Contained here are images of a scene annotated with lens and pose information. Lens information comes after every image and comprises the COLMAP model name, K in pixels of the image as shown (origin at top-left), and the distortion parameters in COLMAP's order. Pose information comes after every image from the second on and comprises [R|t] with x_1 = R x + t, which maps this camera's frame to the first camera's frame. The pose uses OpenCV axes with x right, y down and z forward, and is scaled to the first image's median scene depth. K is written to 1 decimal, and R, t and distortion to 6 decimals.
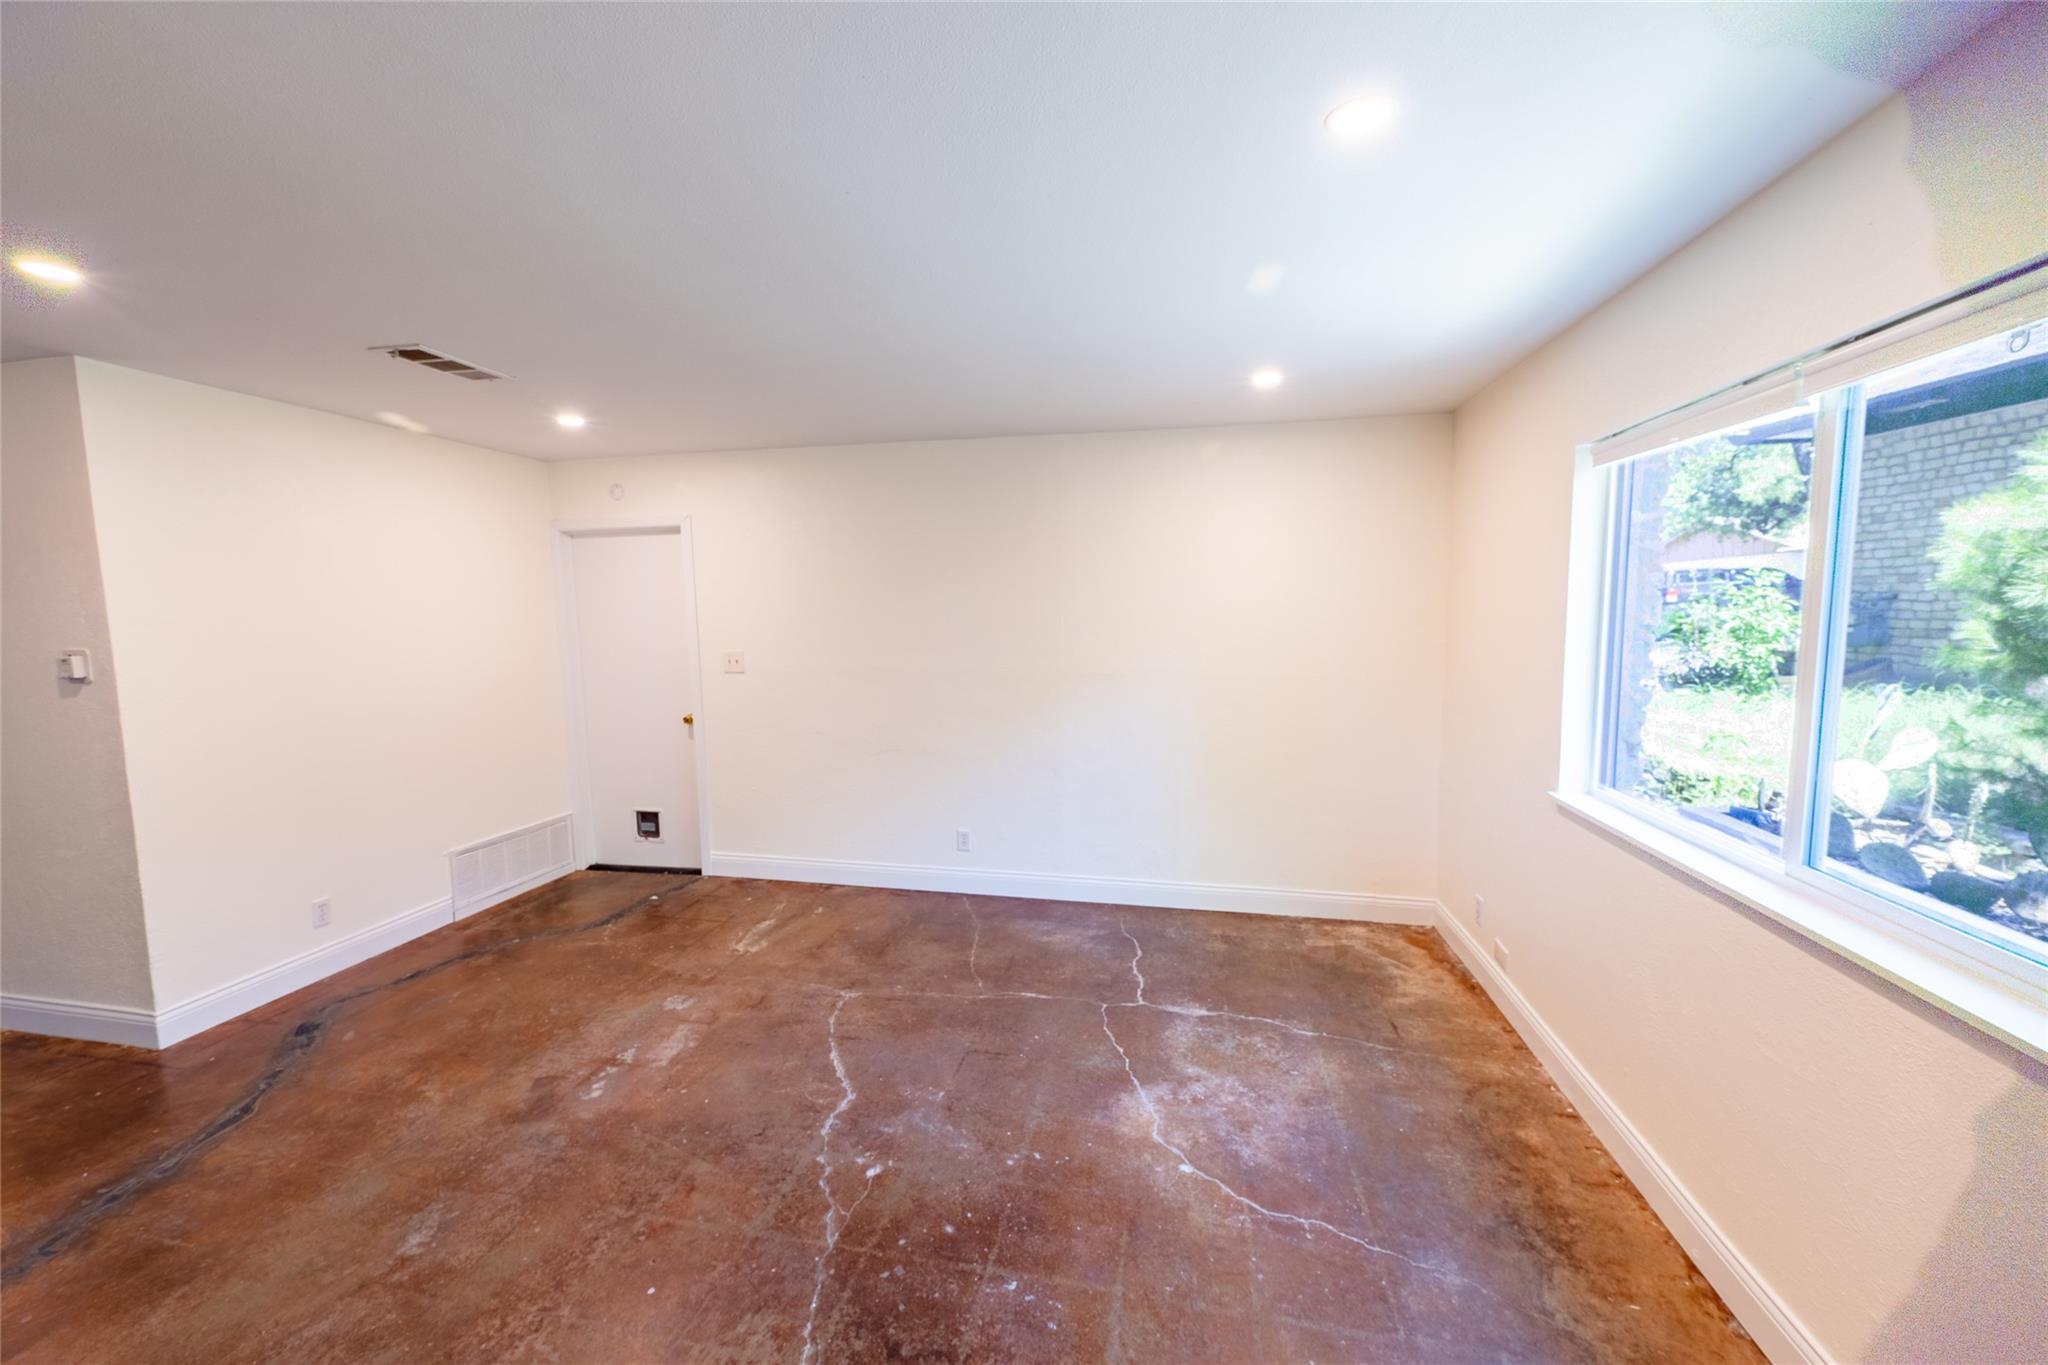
lens RADIAL K [[798.3, 0, 1018.1], [0, 798.3, 686.3], [0, 0, 1]] dist [-0.000867, -0.000423]
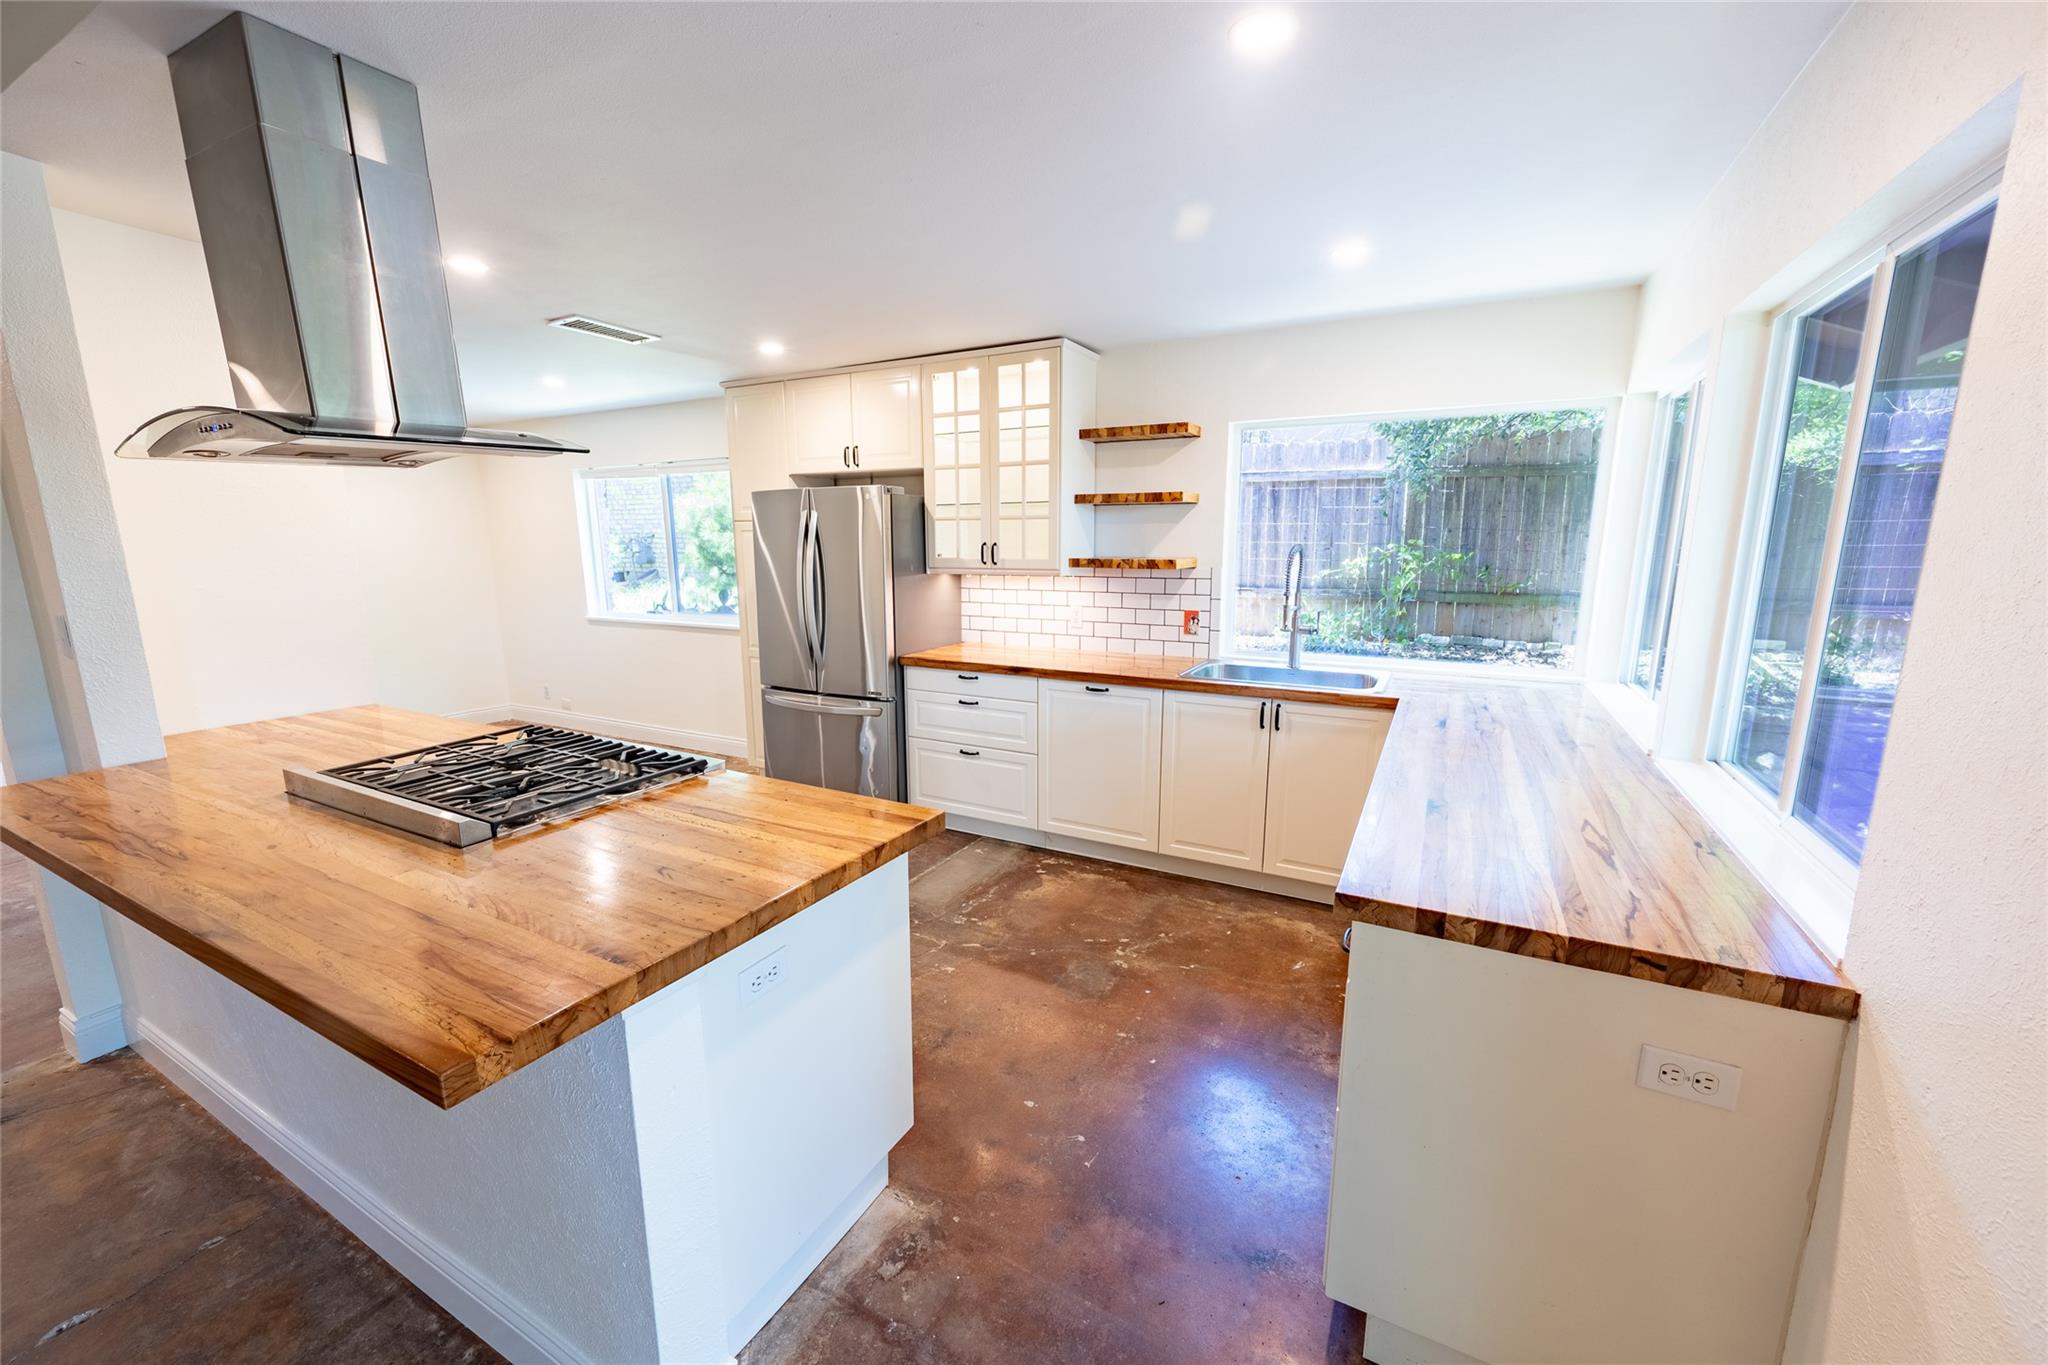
lens RADIAL K [[798.3, 0, 1021.6], [0, 798.3, 688.0], [0, 0, 1]] dist [-0.000867, -0.000423]
pose [[0.287552, -0.169774, 0.942598, -0.933360], [0.096687, 0.984282, 0.147786, 0.088854], [-0.952872, 0.048641, 0.299447, -0.709650]]
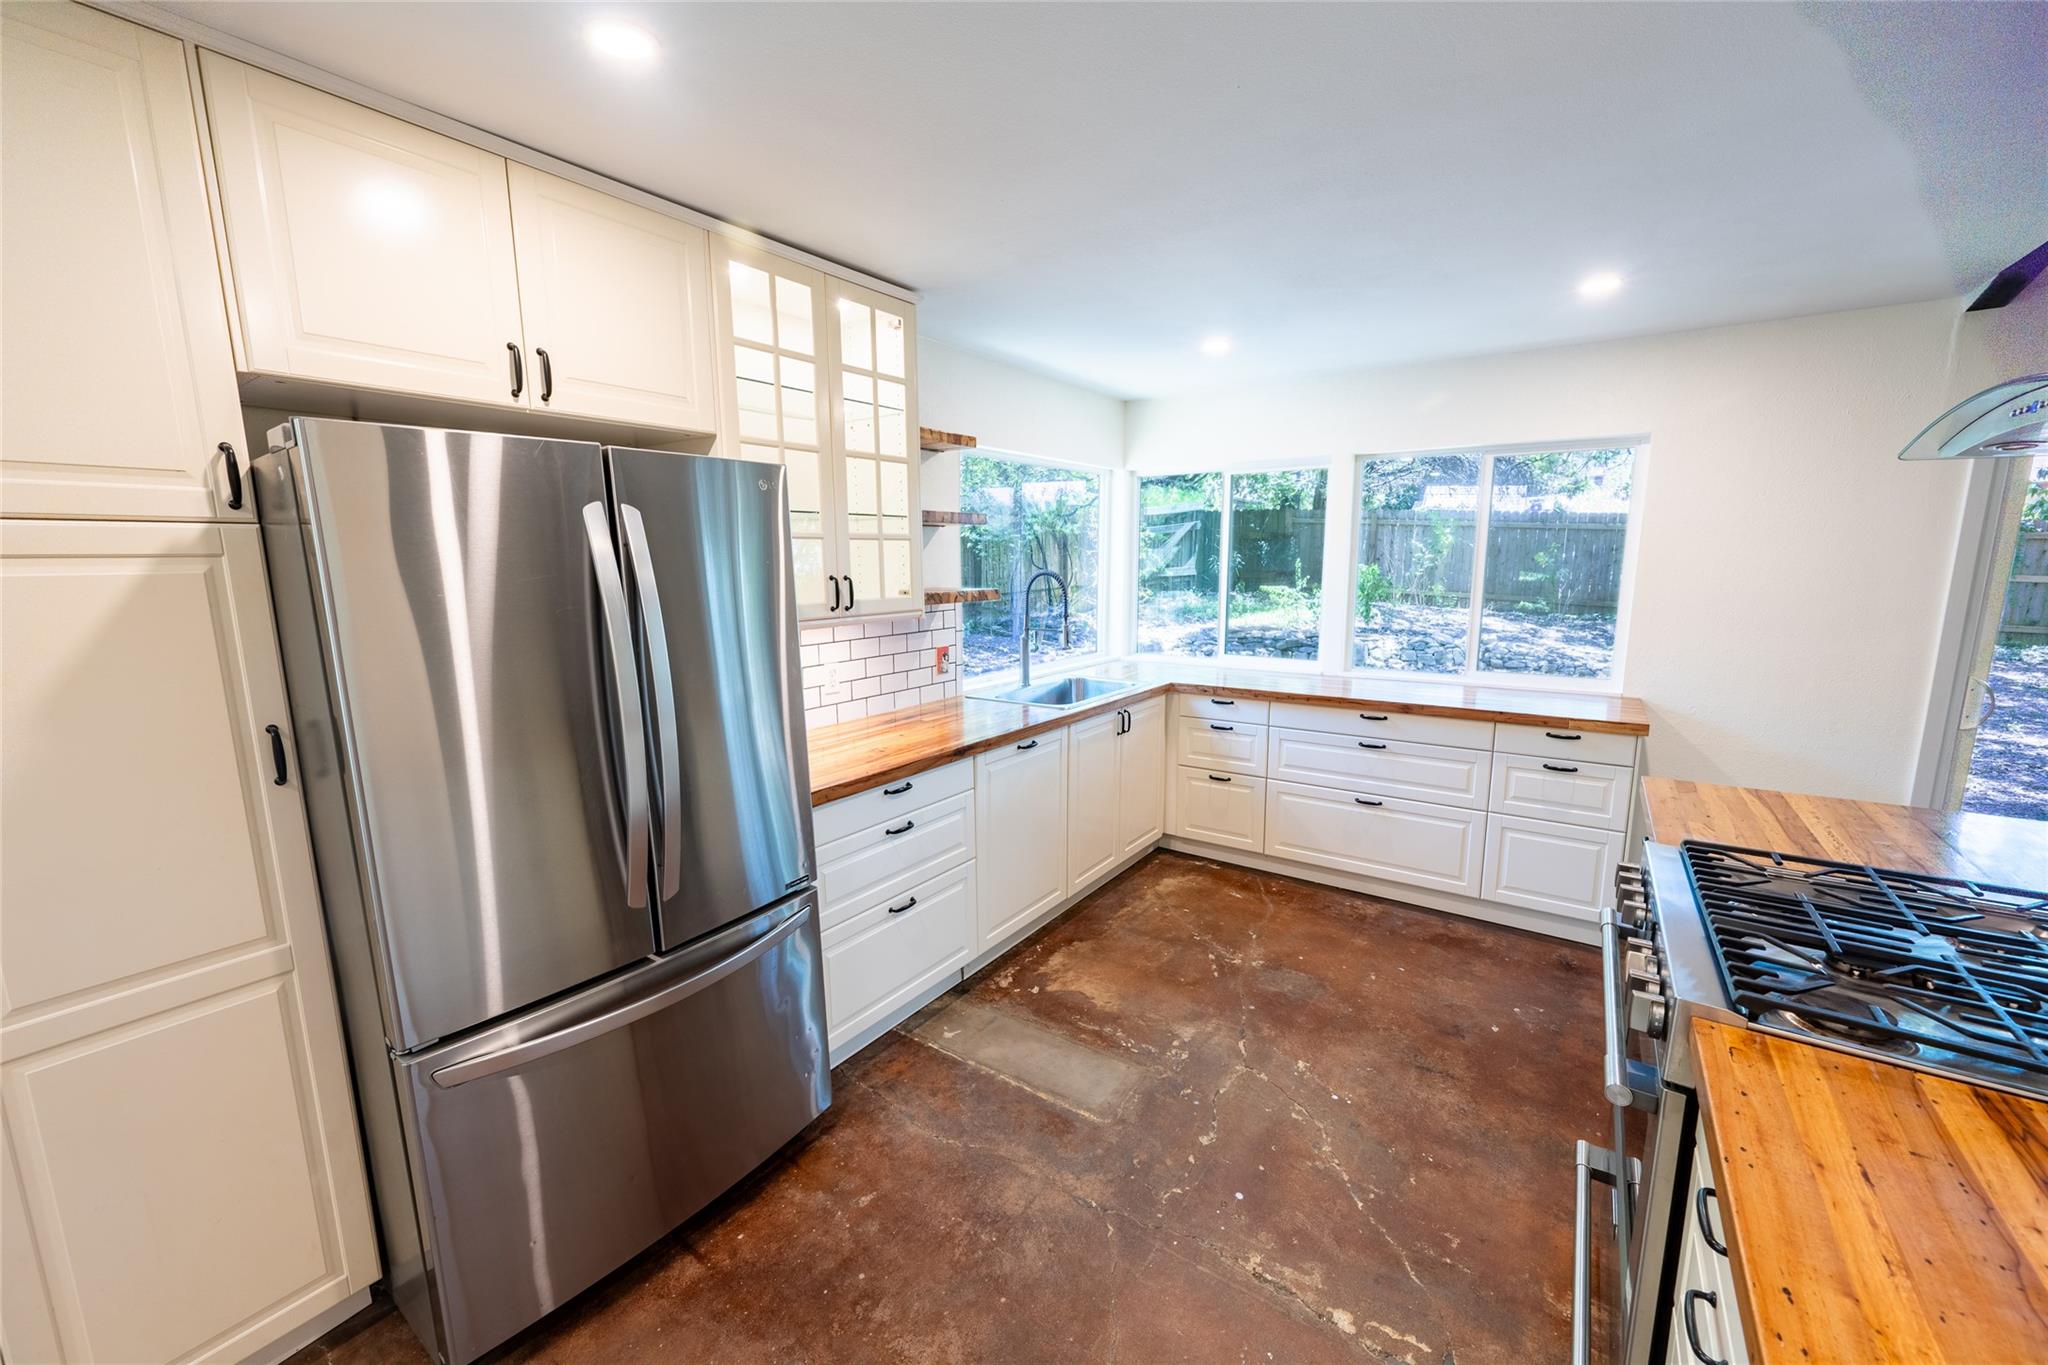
lens RADIAL K [[798.3, 0, 1021.5], [0, 798.3, 687.8], [0, 0, 1]] dist [-0.000867, -0.000423]
pose [[-0.914888, -0.049218, 0.400696, -0.267987], [0.056692, 0.967042, 0.248226, -0.023392], [-0.399707, 0.249816, -0.881945, 0.260786]]
